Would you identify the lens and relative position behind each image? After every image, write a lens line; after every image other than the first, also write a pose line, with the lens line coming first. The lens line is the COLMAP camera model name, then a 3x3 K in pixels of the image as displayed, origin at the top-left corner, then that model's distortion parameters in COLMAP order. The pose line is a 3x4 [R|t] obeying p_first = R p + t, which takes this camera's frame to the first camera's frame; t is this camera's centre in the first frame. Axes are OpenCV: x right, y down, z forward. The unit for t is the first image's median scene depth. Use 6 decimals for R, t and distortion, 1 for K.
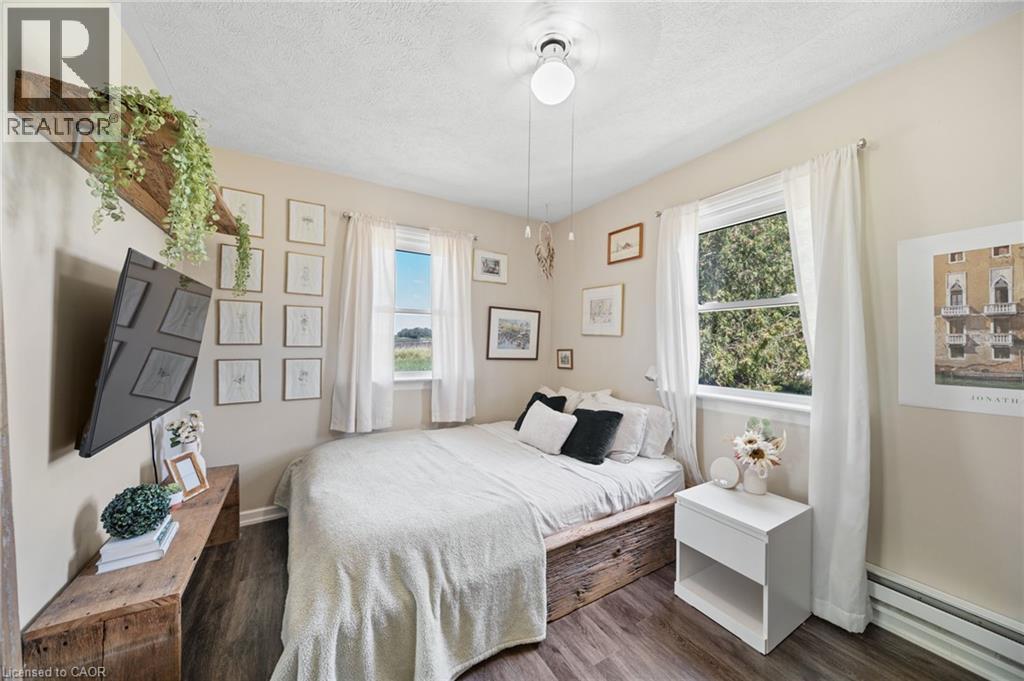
lens RADIAL K [[362.6, 0, 512.0], [0, 362.6, 340.5], [0, 0, 1]] dist [-0.000720, -0.000082]
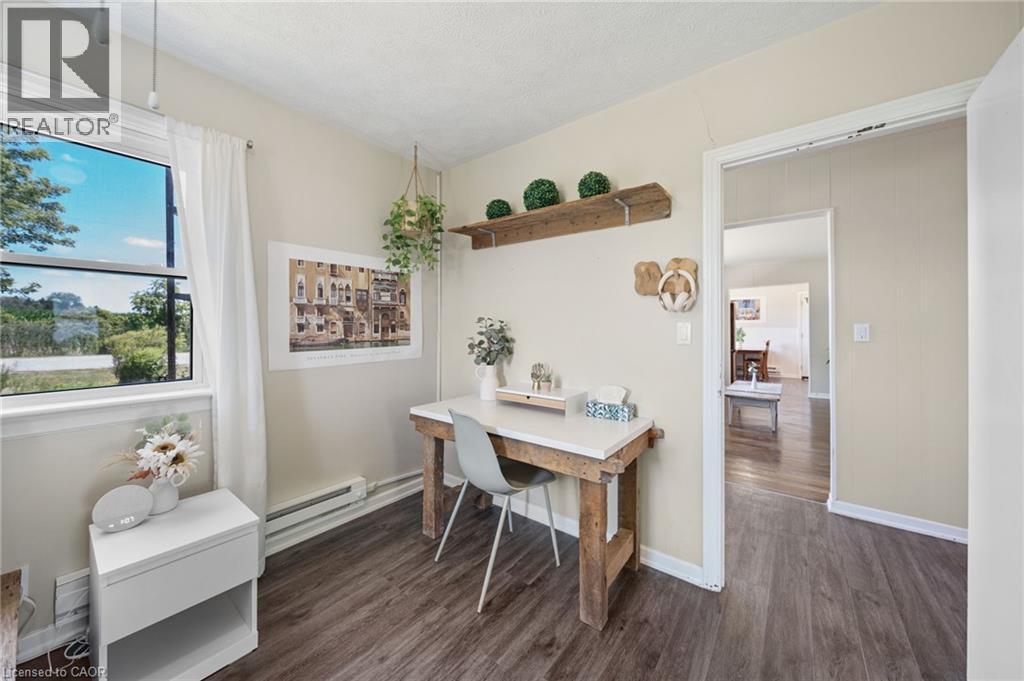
lens RADIAL K [[362.8, 0, 515.8], [0, 362.8, 329.6], [0, 0, 1]] dist [-0.000512, -0.000043]
pose [[-0.364312, -0.014914, 0.931157, -0.435726], [-0.005769, 0.999889, 0.013757, 0.010287], [-0.931259, -0.000360, -0.364358, 0.725521]]
